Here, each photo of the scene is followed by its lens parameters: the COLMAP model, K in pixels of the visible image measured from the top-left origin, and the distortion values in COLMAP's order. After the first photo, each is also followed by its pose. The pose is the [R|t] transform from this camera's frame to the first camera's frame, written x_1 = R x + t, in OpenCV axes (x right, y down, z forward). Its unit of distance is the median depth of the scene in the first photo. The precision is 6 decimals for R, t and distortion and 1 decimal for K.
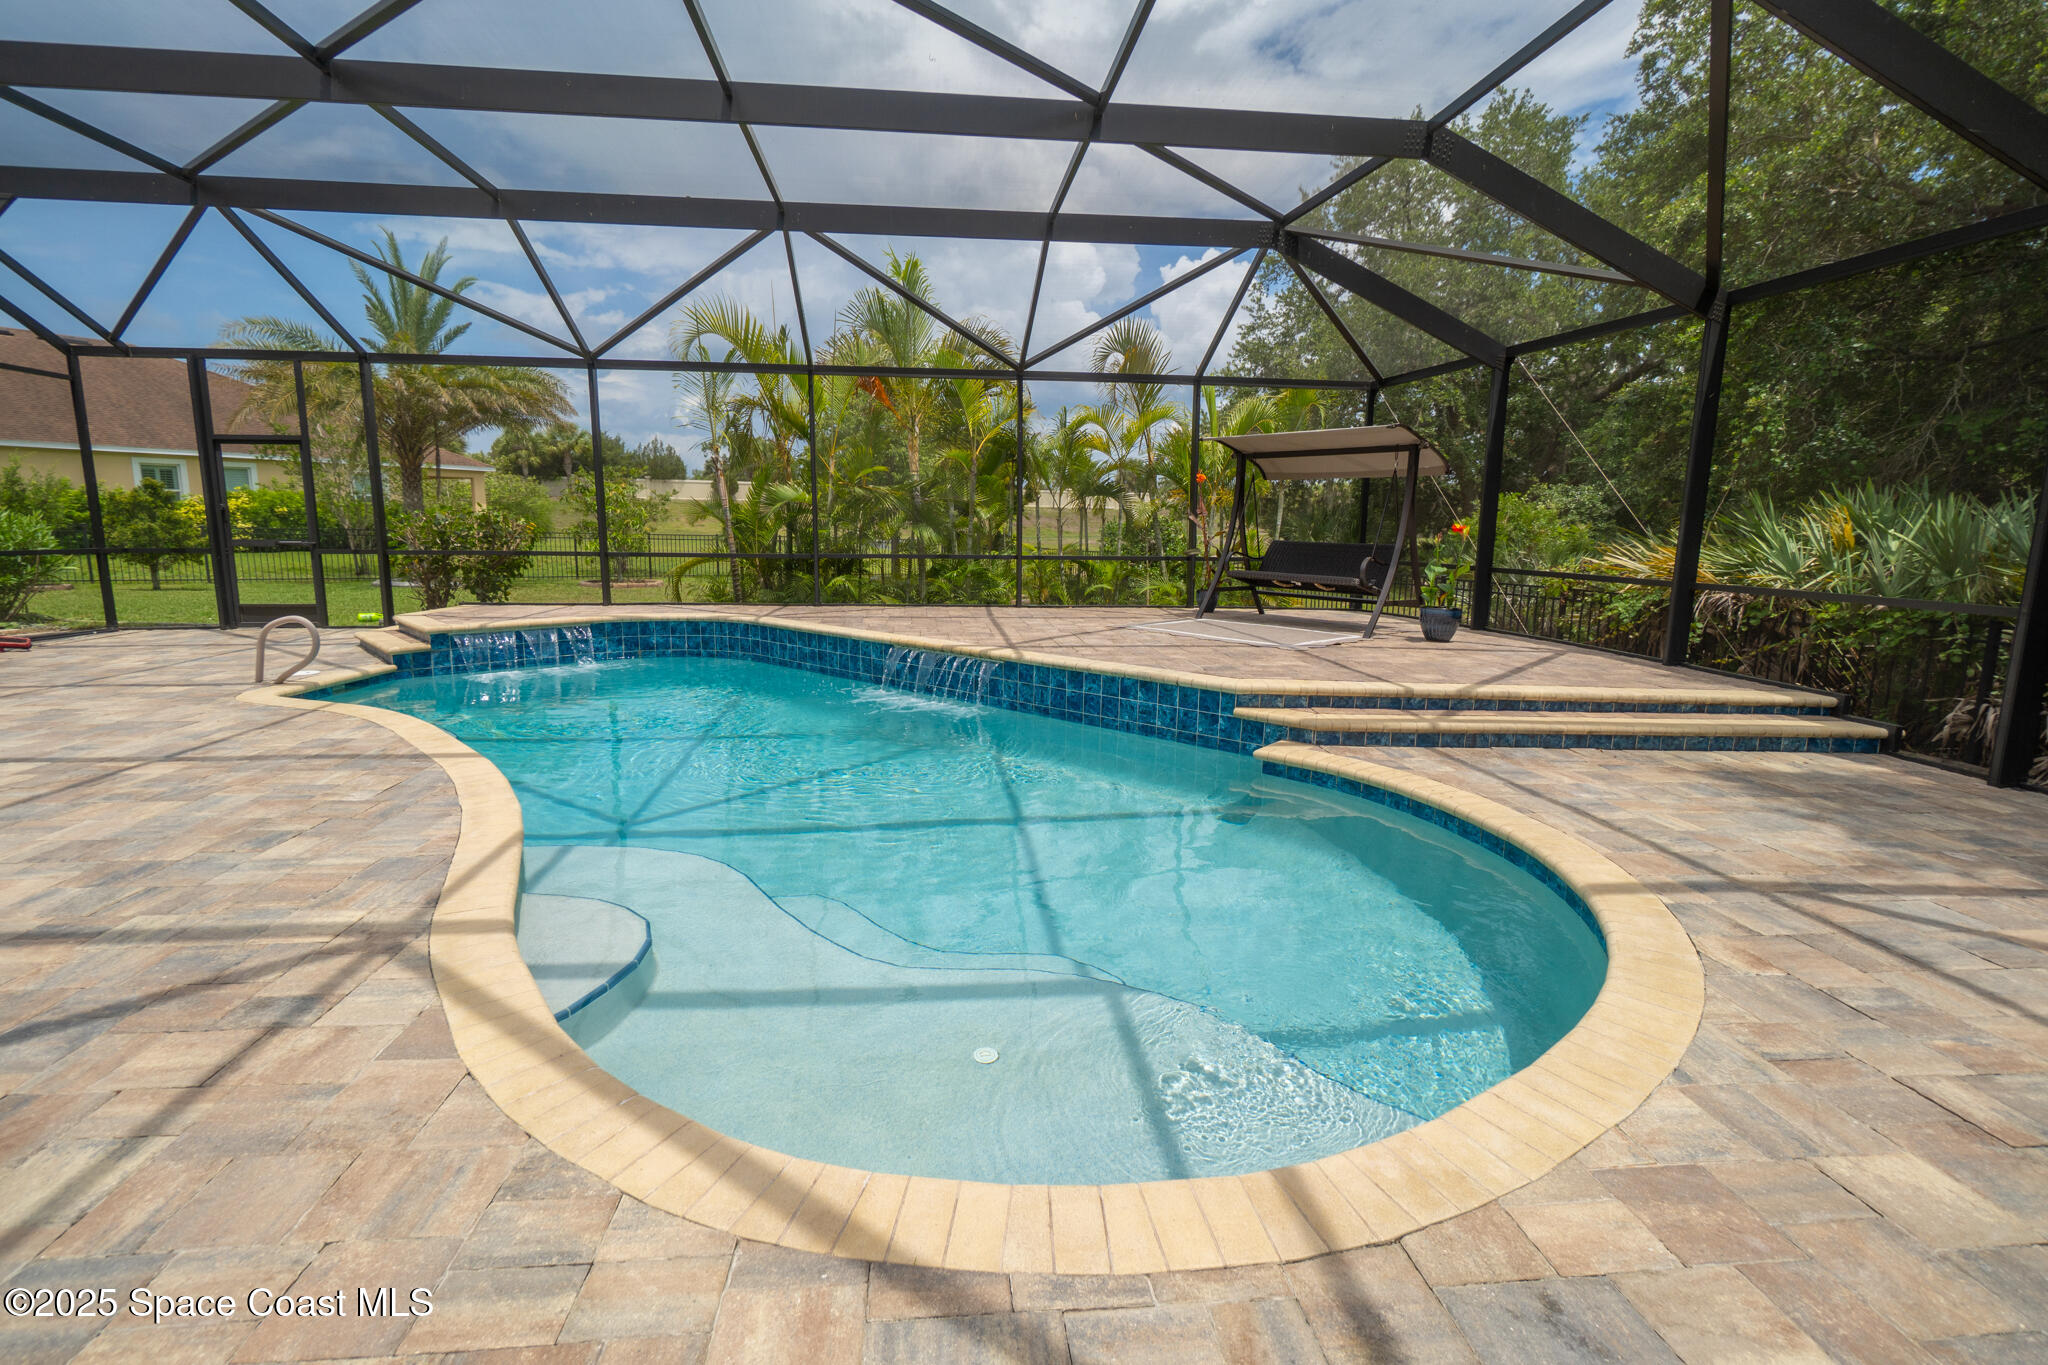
lens RADIAL K [[899.2, 0, 1008.3], [0, 899.2, 662.4], [0, 0, 1]] dist [-0.002520, -0.000588]
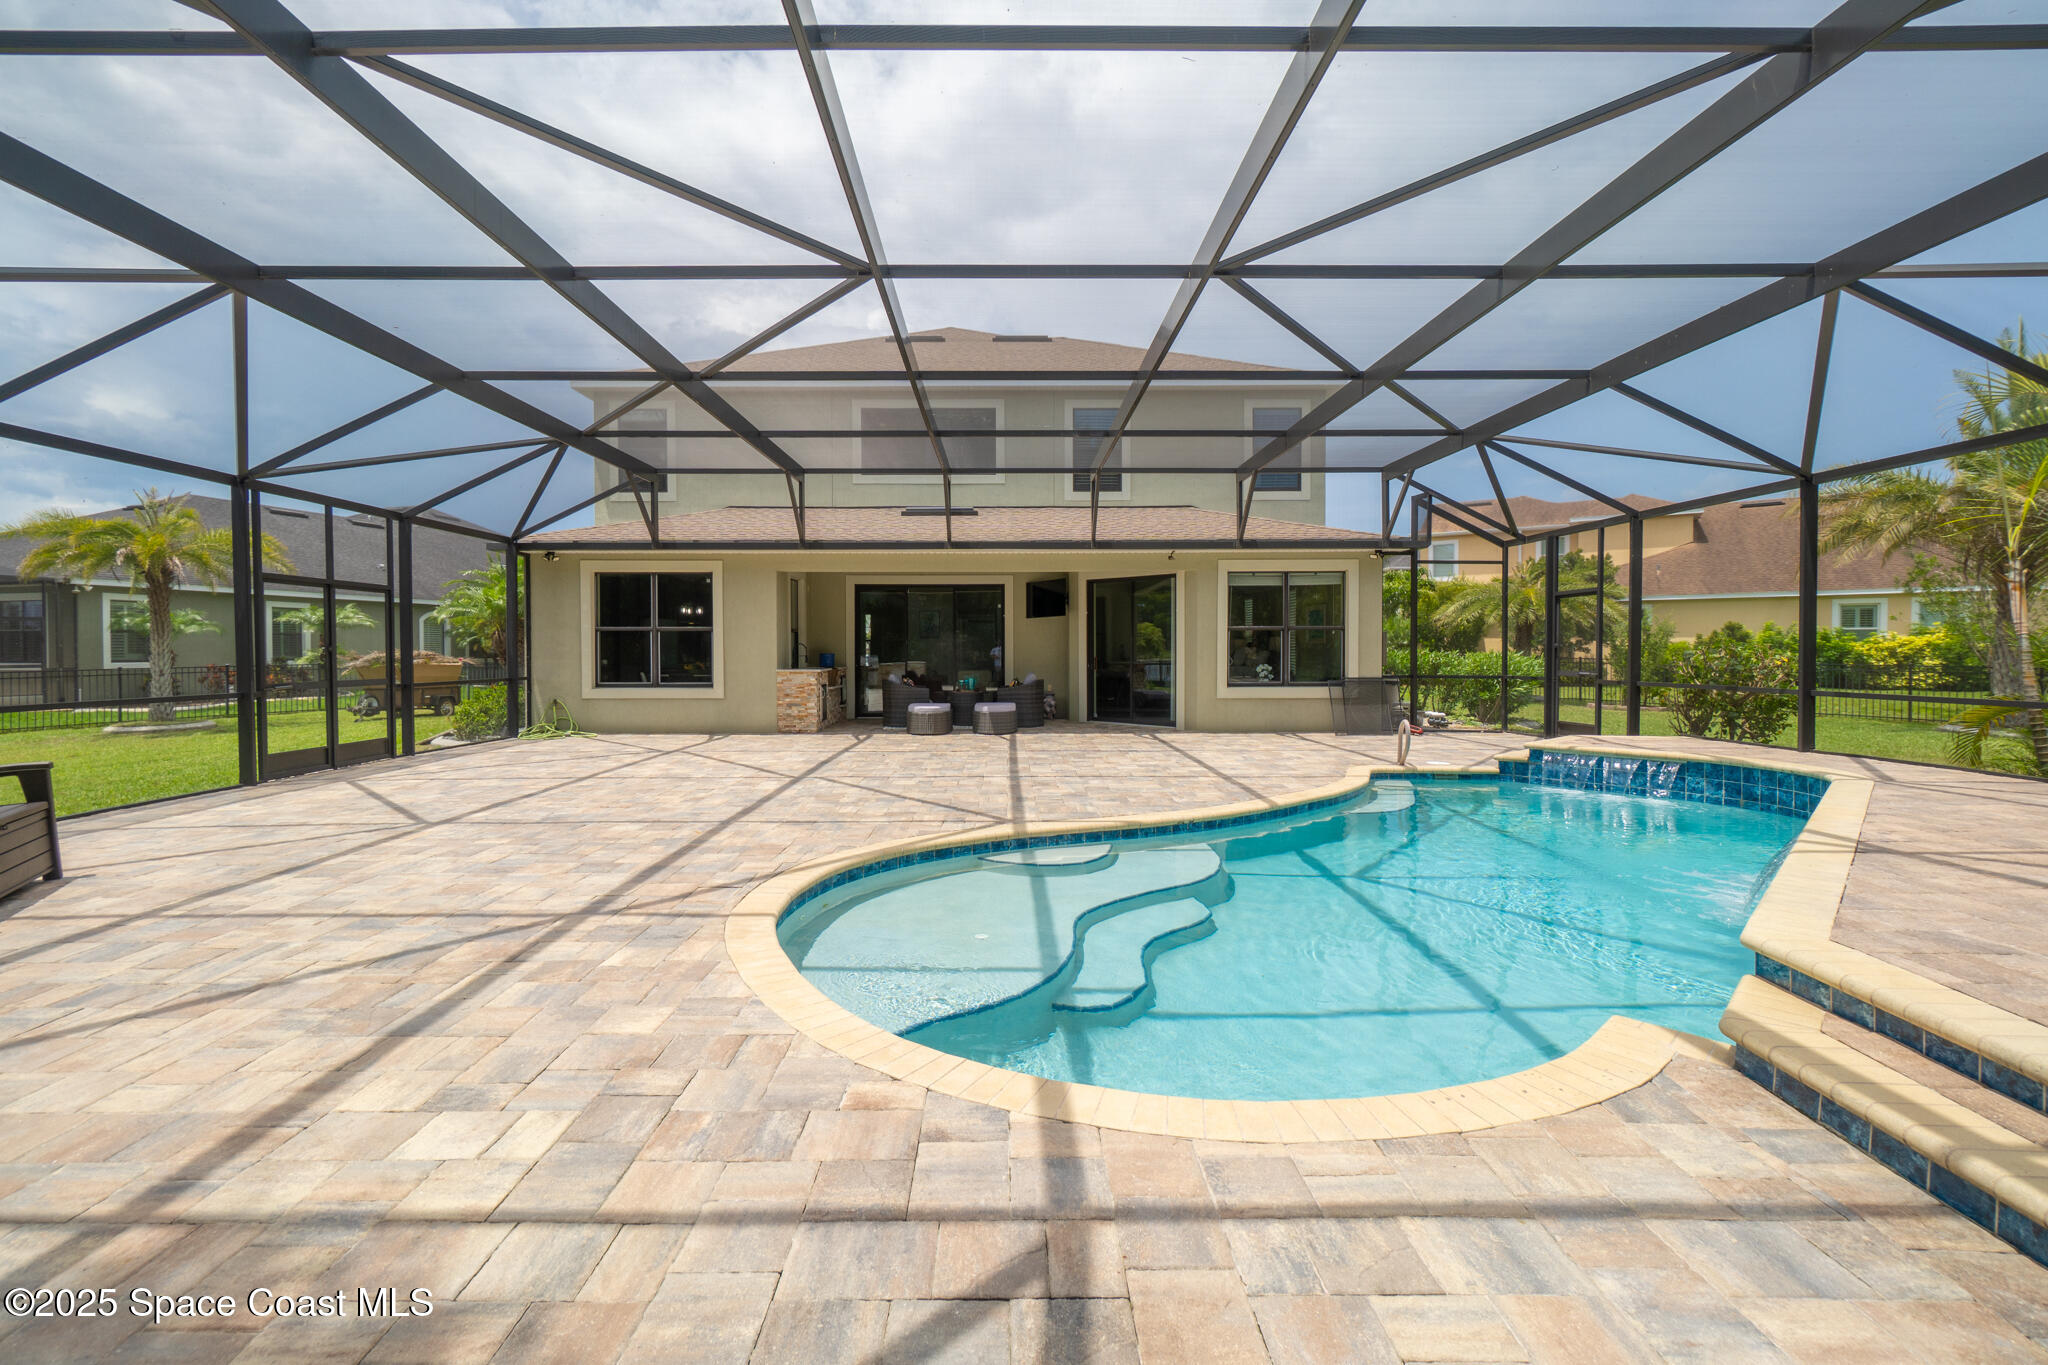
lens RADIAL K [[899.2, 0, 1008.3], [0, 899.2, 662.4], [0, 0, 1]] dist [-0.002520, -0.000588]
pose [[-0.098441, 0.002908, -0.995139, 0.669352], [-0.154038, 0.987899, 0.018125, -0.064047], [0.983149, 0.155073, -0.096802, 0.441000]]
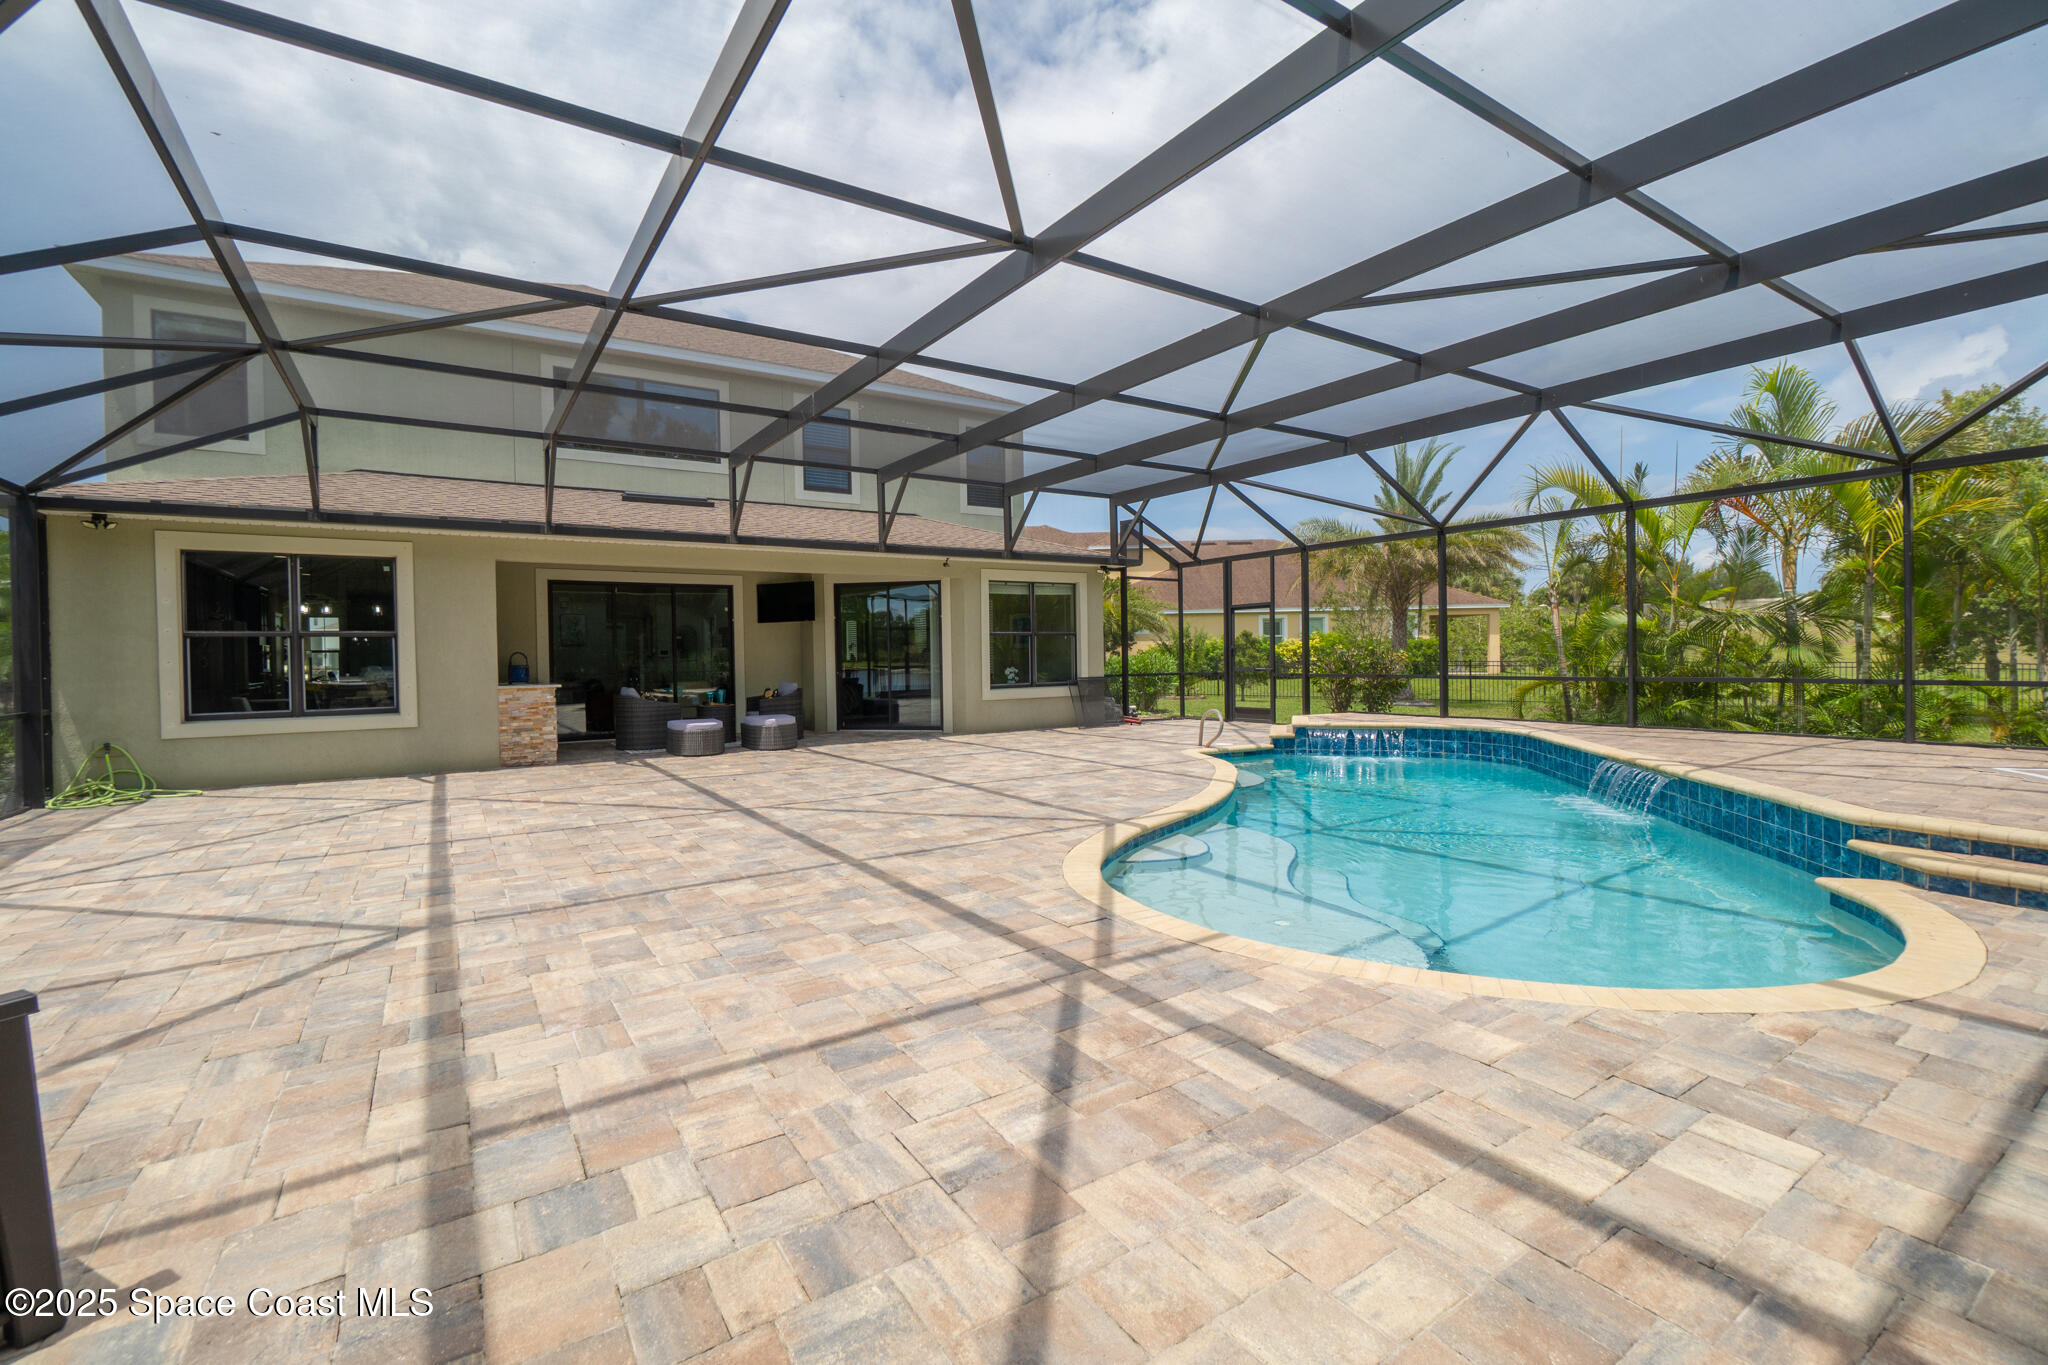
lens RADIAL K [[886.4, 0, 1006.8], [0, 886.4, 670.1], [0, 0, 1]] dist [-0.007816, 0.000898]
pose [[0.460277, -0.003512, -0.887769, 0.507317], [-0.116745, 0.991069, -0.064449, 0.029514], [0.880066, 0.133307, 0.455756, -0.146133]]
